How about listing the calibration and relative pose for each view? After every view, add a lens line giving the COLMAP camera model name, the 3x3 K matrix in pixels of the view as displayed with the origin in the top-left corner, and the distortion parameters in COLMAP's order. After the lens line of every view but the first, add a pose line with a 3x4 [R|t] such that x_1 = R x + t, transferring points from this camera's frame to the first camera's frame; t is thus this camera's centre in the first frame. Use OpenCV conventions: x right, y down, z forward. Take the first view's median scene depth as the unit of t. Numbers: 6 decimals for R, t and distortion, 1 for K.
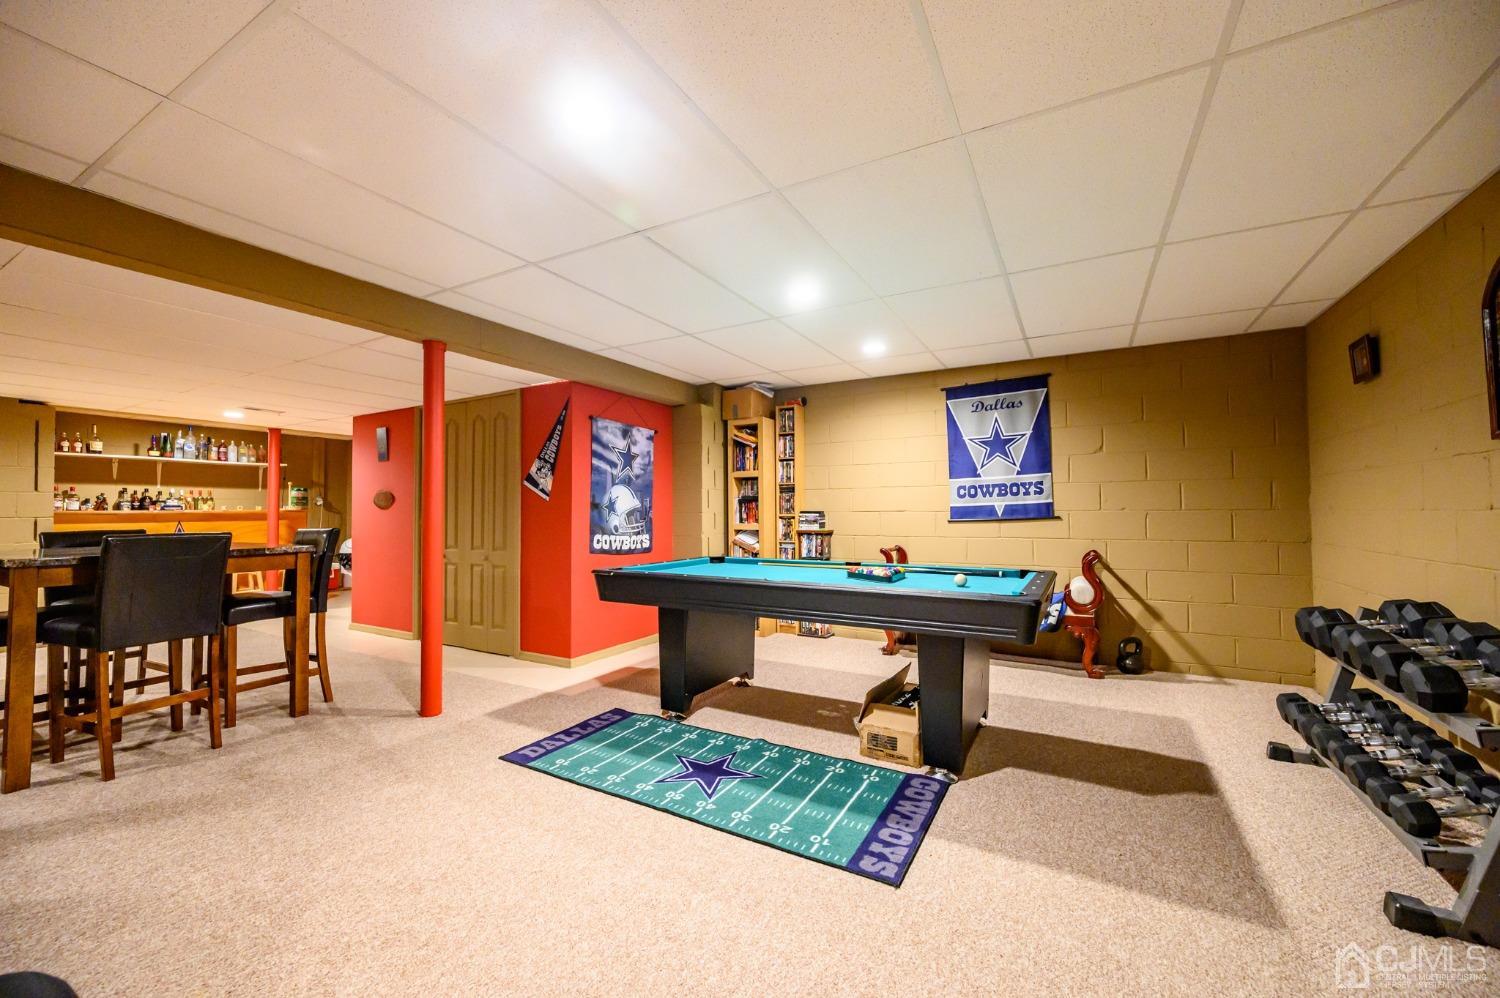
lens RADIAL K [[594.5, 0, 743.4], [0, 594.5, 500.0], [0, 0, 1]] dist [-0.000006, 0.001214]
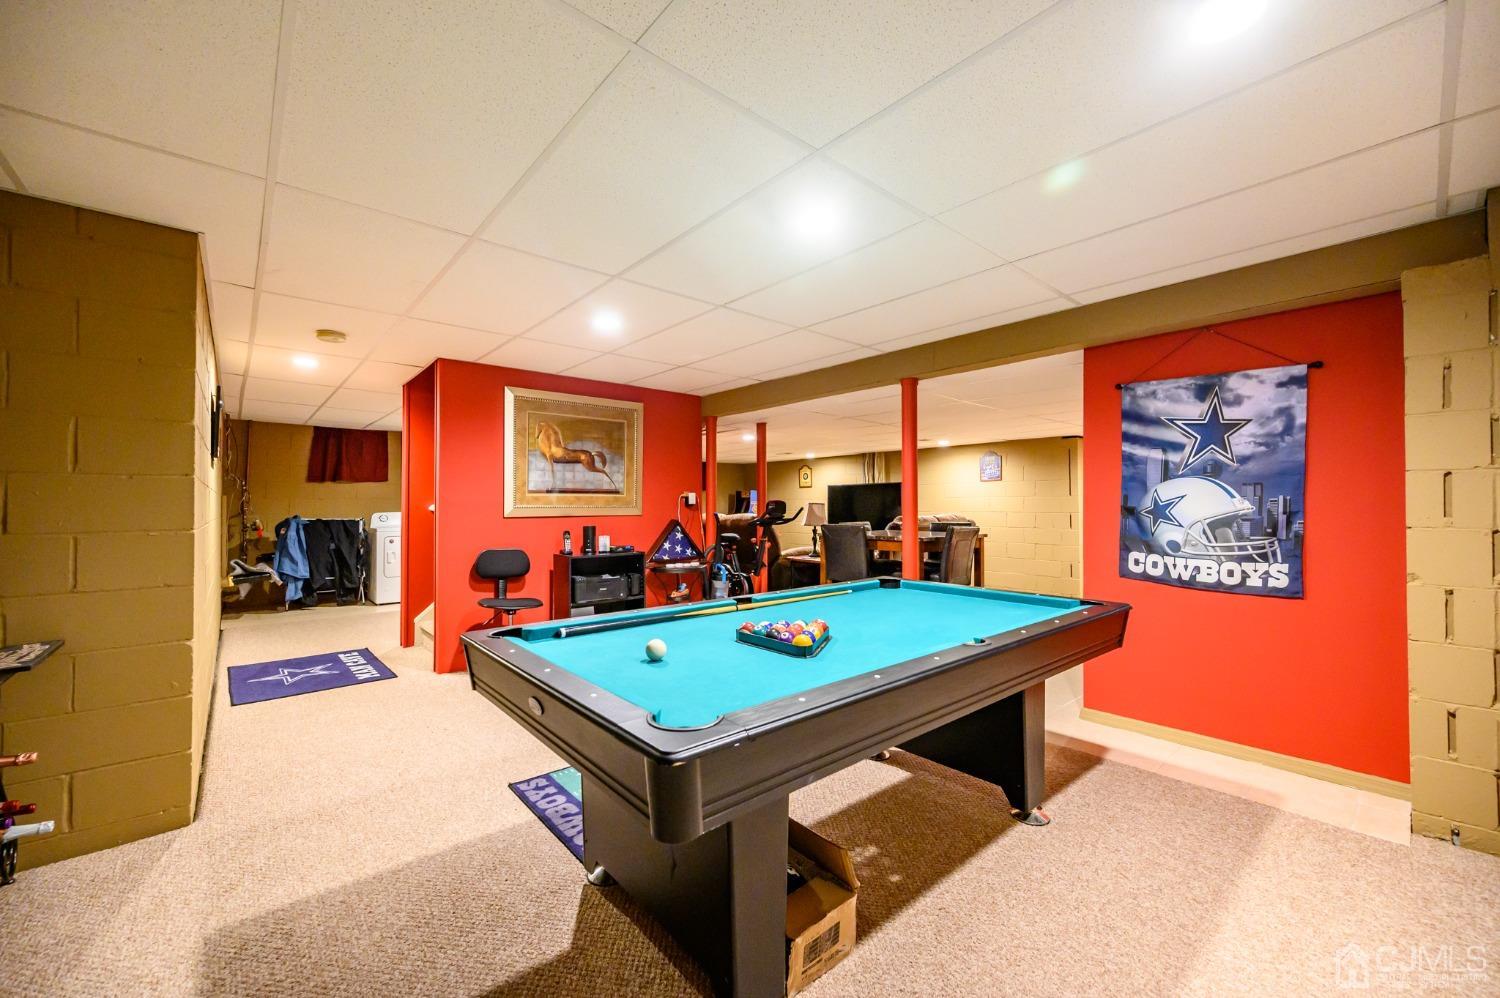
lens RADIAL K [[594.5, 0, 747.3], [0, 594.5, 501.9], [0, 0, 1]] dist [-0.000006, 0.001214]
pose [[-0.339746, 0.000651, -0.940517, 0.547325], [0.023694, 0.999688, -0.007867, -0.005610], [0.940219, -0.024958, -0.339656, 0.789447]]
